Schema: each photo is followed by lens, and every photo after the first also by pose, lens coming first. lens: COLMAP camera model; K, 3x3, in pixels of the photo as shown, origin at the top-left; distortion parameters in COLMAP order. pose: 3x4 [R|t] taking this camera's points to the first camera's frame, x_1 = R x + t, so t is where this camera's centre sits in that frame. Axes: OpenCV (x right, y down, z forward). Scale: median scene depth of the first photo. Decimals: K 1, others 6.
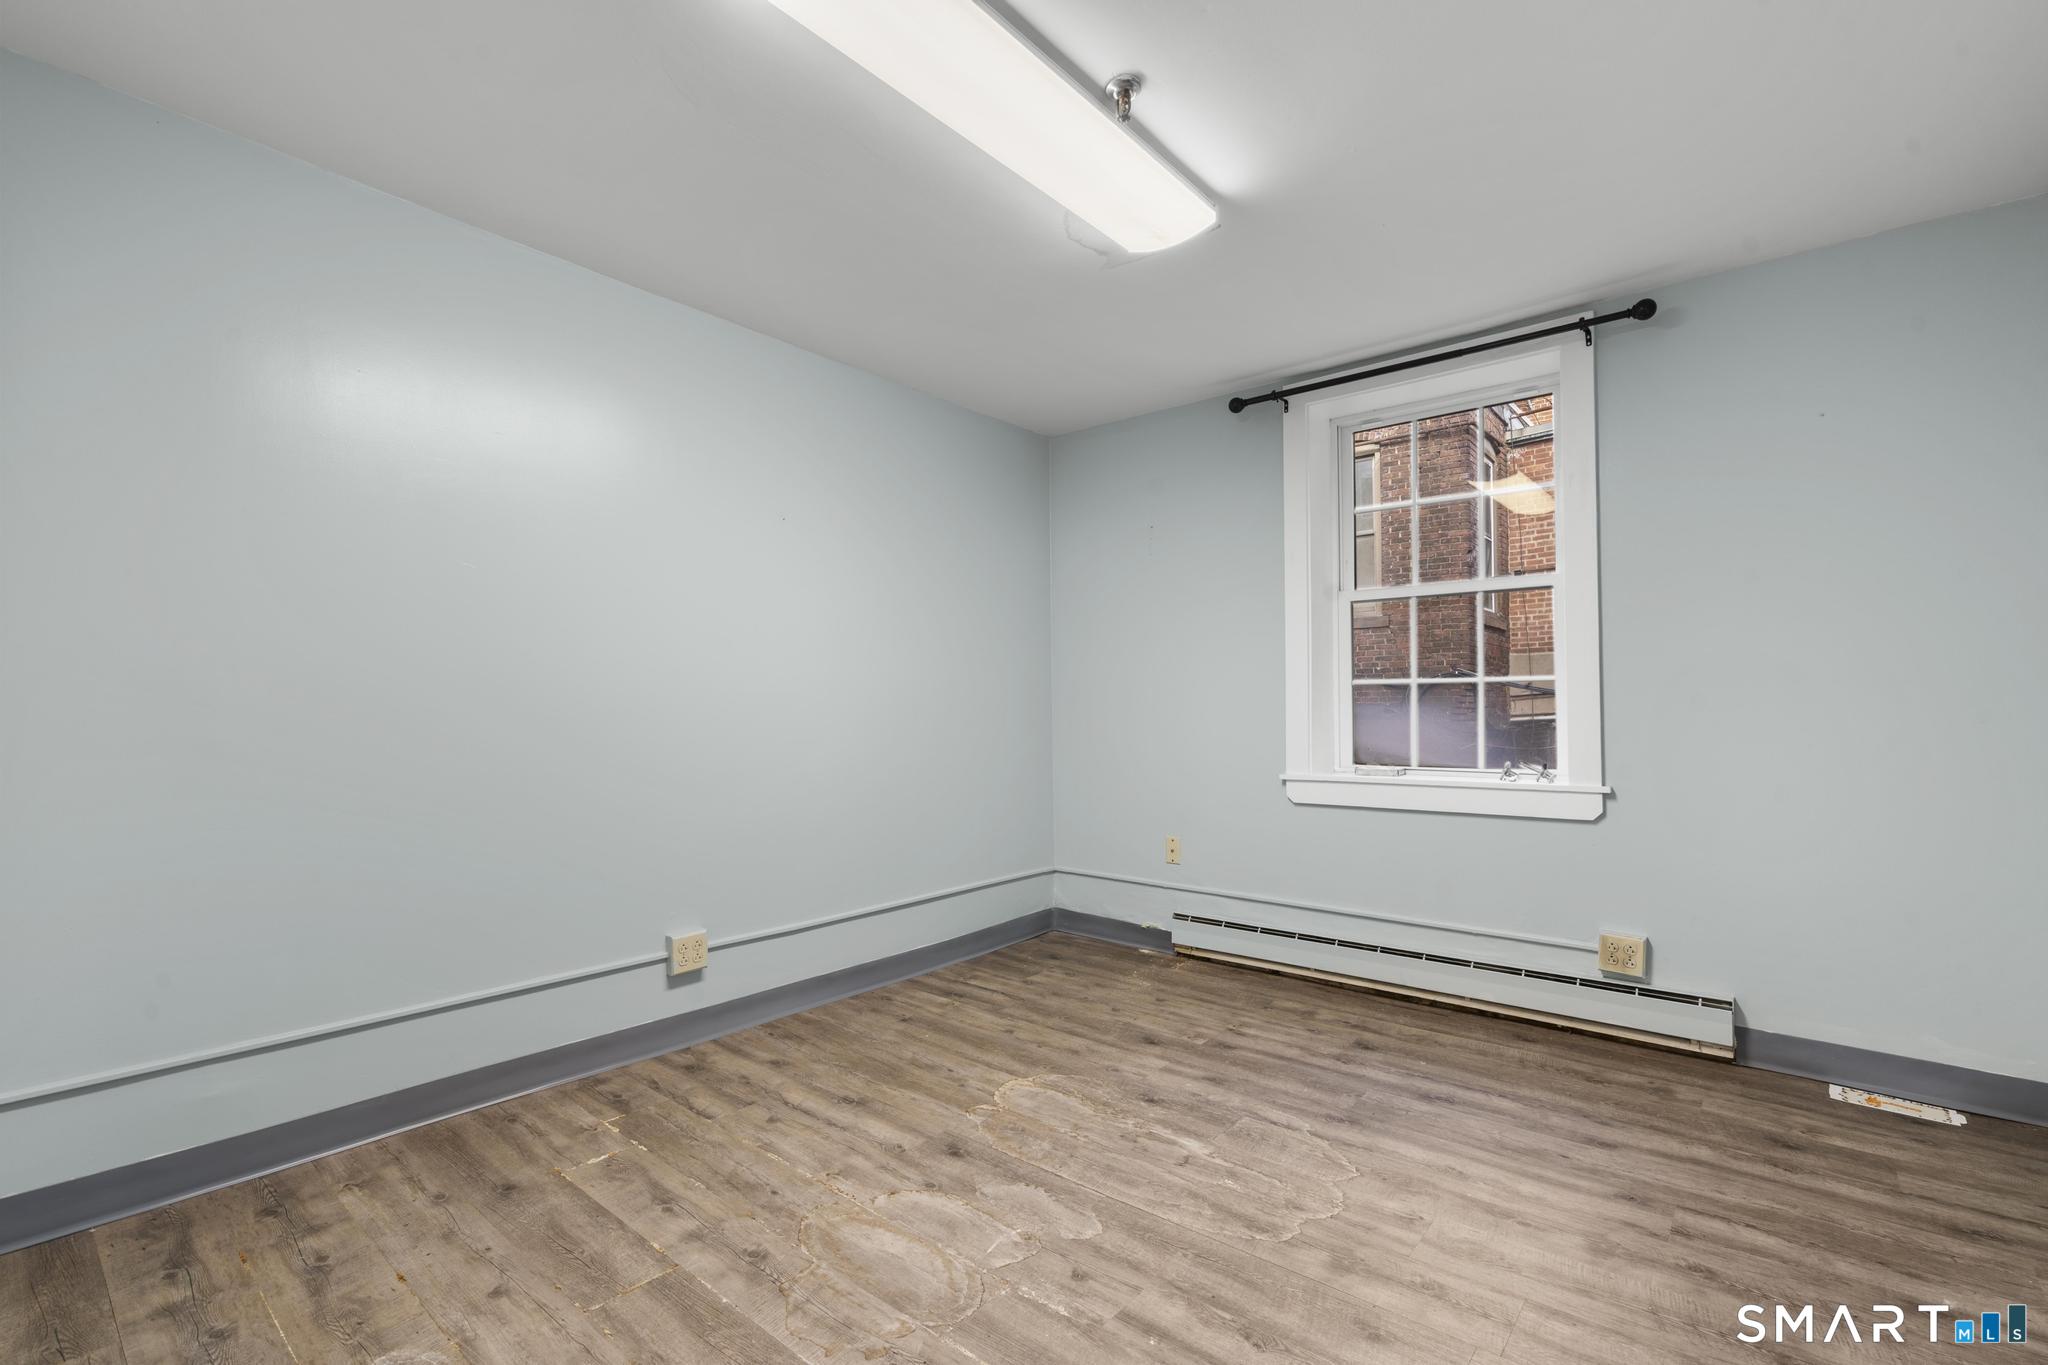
lens RADIAL K [[915.0, 0, 1016.7], [0, 915.0, 690.1], [0, 0, 1]] dist [-0.002502, 0.002794]
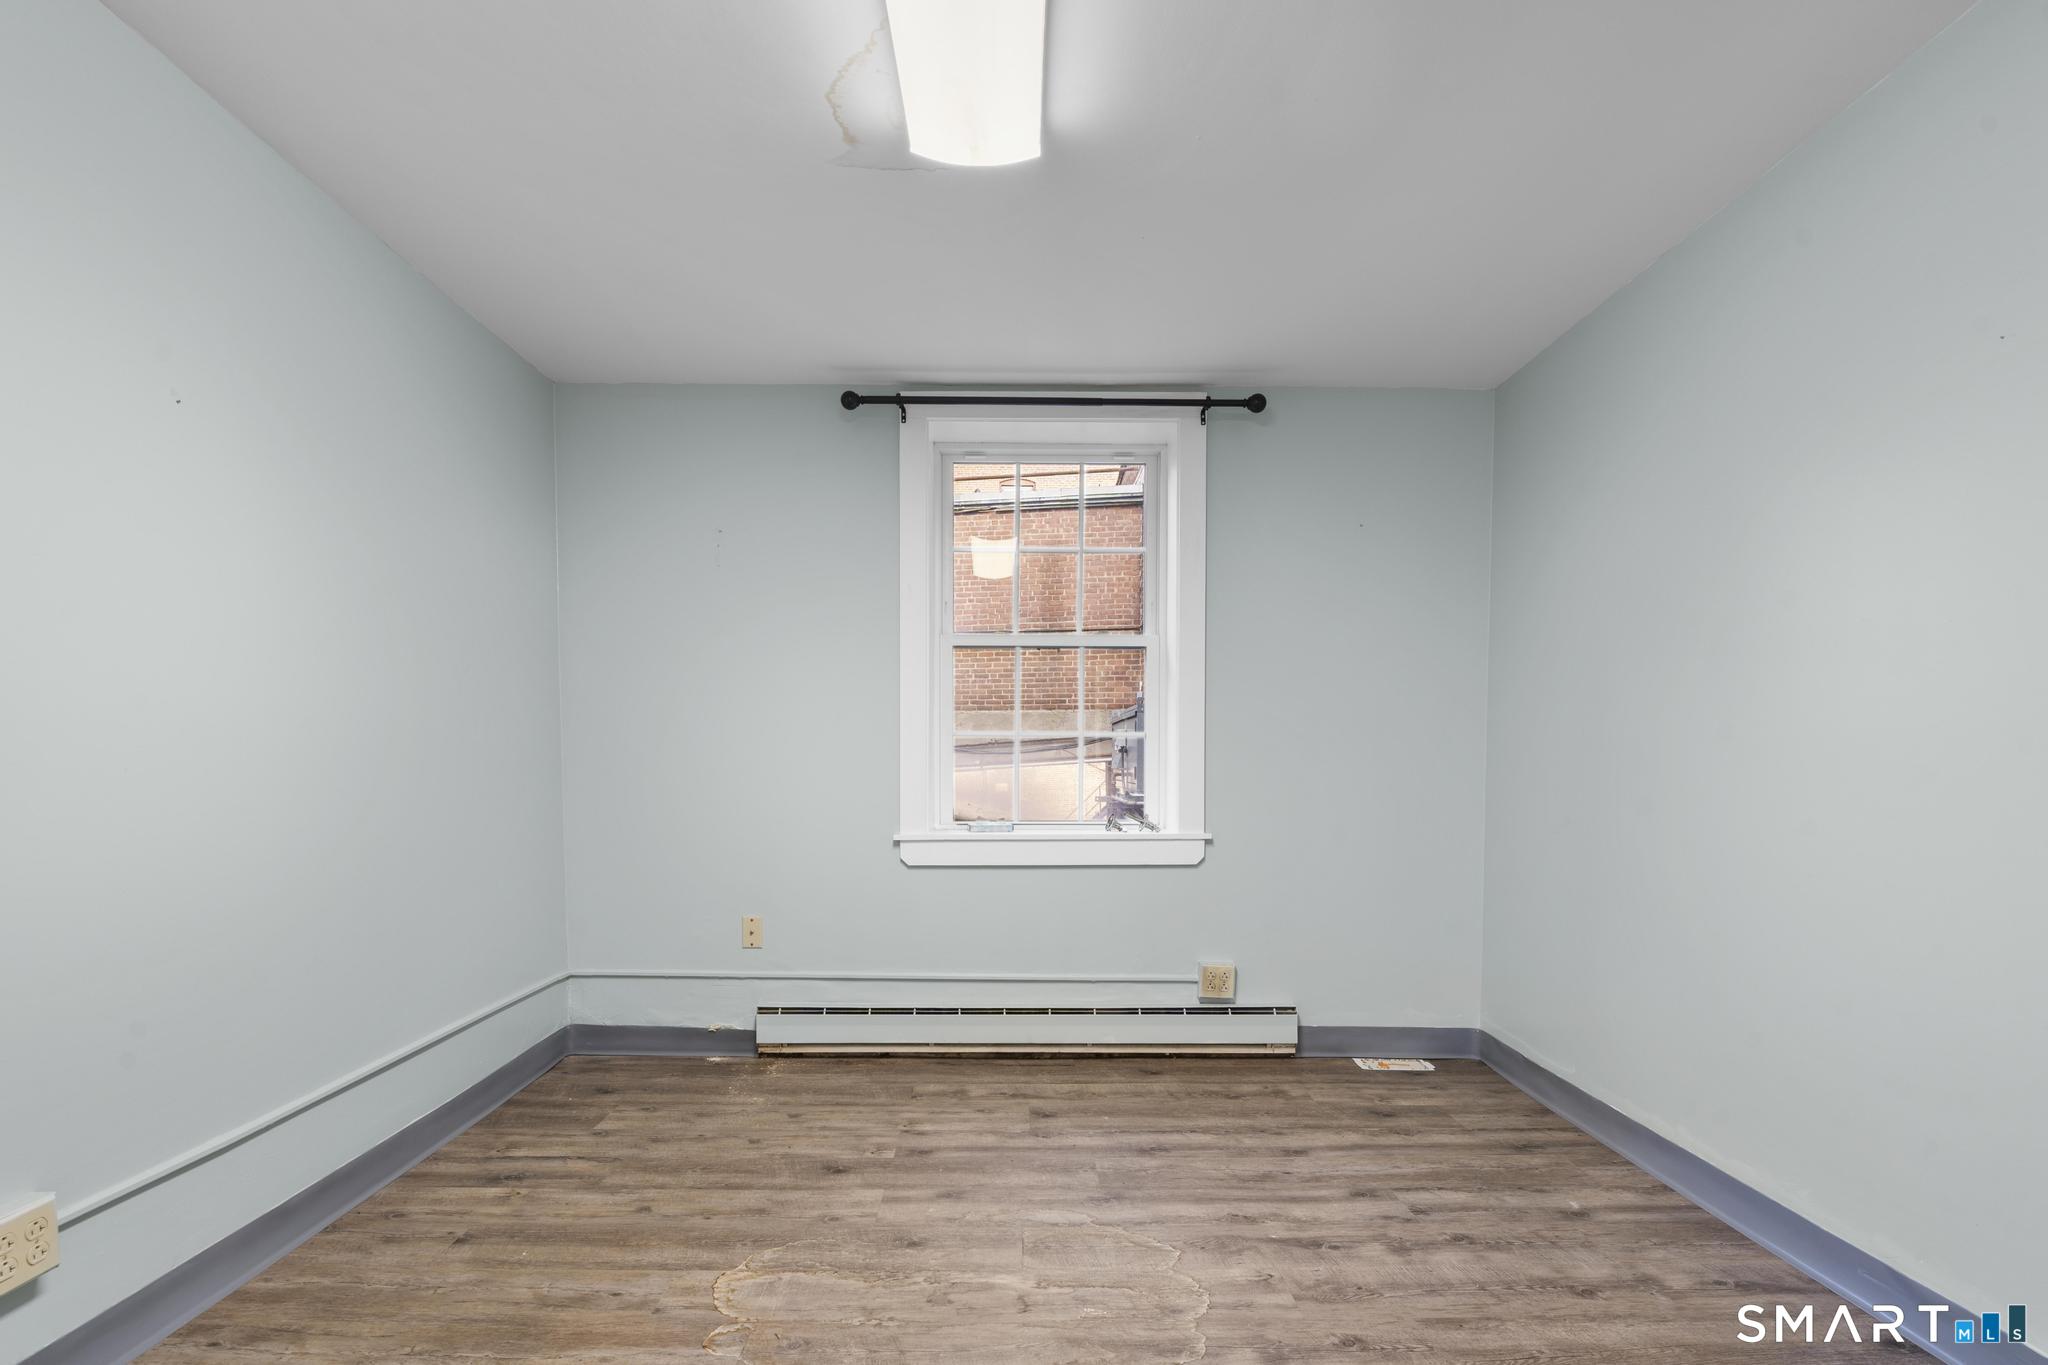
lens RADIAL K [[950.6, 0, 1020.8], [0, 950.6, 796.5], [0, 0, 1]] dist [-0.004560, 0.000296]
pose [[0.757551, -0.015935, 0.652581, -0.272973], [-0.020017, 0.998665, 0.047623, 0.010678], [-0.652469, -0.049139, 0.756221, 0.274225]]
